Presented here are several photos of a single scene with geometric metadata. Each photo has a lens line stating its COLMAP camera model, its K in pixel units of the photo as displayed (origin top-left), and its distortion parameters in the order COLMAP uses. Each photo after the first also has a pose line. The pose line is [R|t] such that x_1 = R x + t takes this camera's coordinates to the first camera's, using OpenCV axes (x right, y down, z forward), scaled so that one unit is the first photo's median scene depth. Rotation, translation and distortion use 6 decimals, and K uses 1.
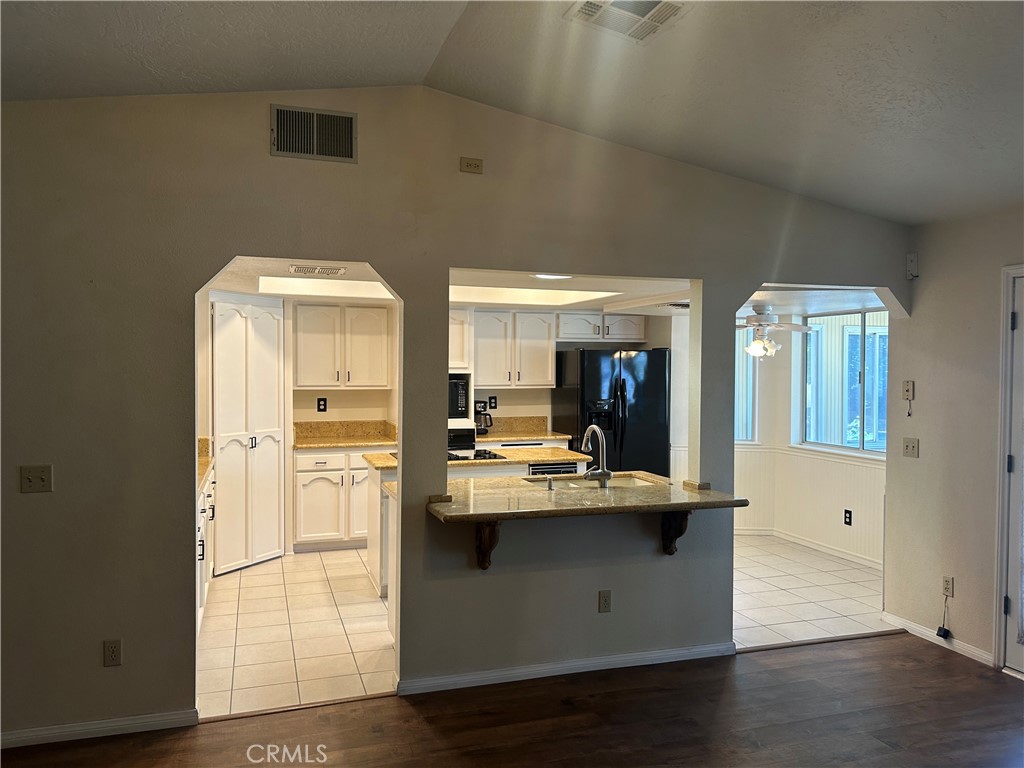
lens RADIAL K [[774.4, 0, 515.6], [0, 774.4, 381.2], [0, 0, 1]] dist [0.058422, -0.063787]
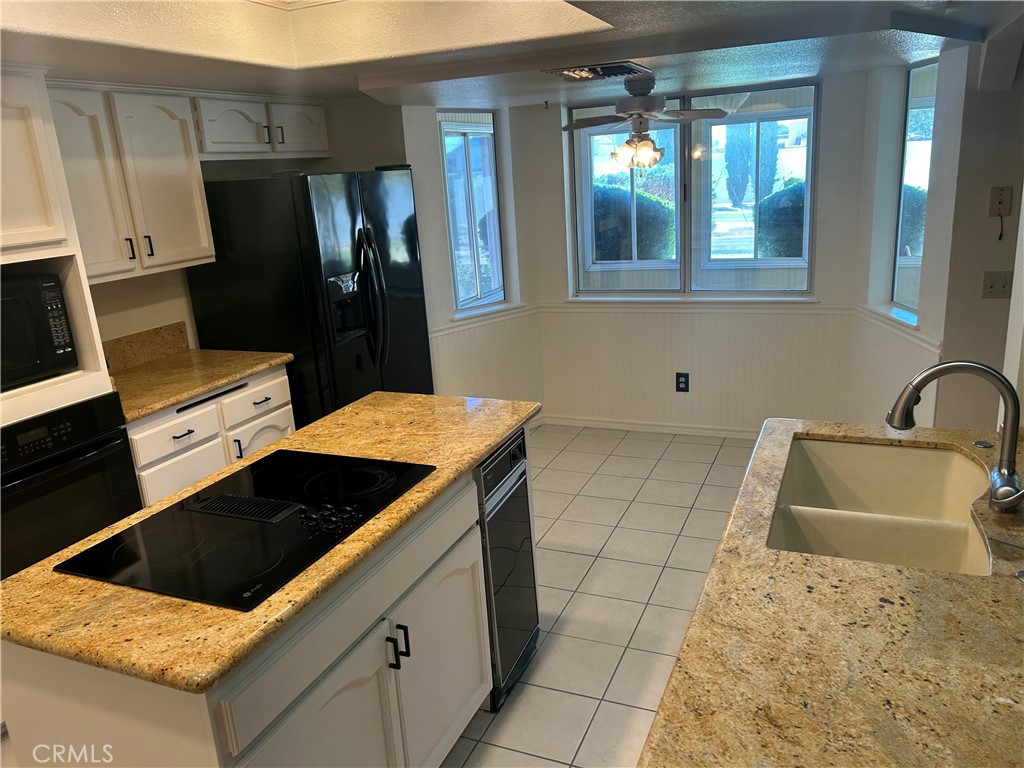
lens RADIAL K [[774.4, 0, 511.7], [0, 774.4, 384.0], [0, 0, 1]] dist [0.058422, -0.063787]
pose [[0.648818, -0.247134, 0.719695, -0.211100], [0.078776, 0.962525, 0.259501, -0.031613], [-0.756855, -0.111674, 0.643971, 0.582220]]
